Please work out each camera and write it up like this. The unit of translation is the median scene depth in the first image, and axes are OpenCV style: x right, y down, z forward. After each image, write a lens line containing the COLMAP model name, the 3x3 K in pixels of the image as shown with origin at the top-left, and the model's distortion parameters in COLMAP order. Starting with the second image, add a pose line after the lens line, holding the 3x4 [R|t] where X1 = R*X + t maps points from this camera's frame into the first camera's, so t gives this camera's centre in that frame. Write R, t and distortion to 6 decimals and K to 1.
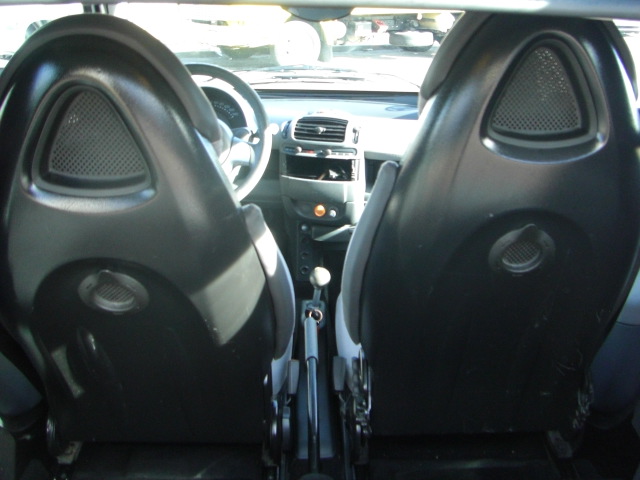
lens RADIAL K [[705.4, 0, 319.2], [0, 705.4, 235.6], [0, 0, 1]] dist [-0.118525, 0.000000]
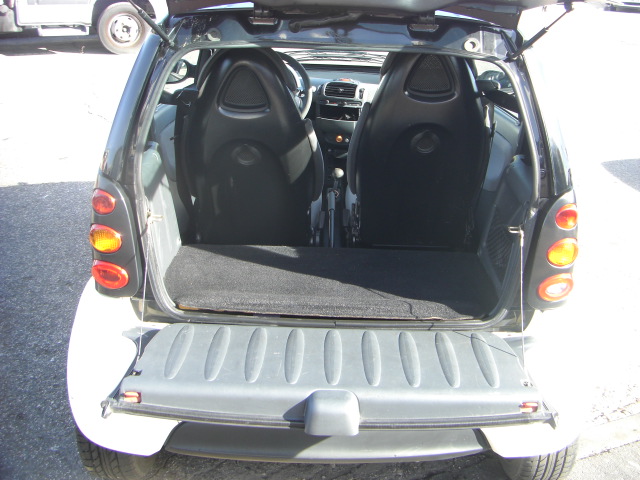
lens RADIAL K [[705.4, 0, 323.4], [0, 705.4, 240.4], [0, 0, 1]] dist [-0.118525, 0.000000]
pose [[0.999222, 0.026773, -0.028952, 0.019244], [-0.025236, 0.998317, 0.052216, 0.125685], [0.030301, -0.051445, 0.998216, -0.717270]]
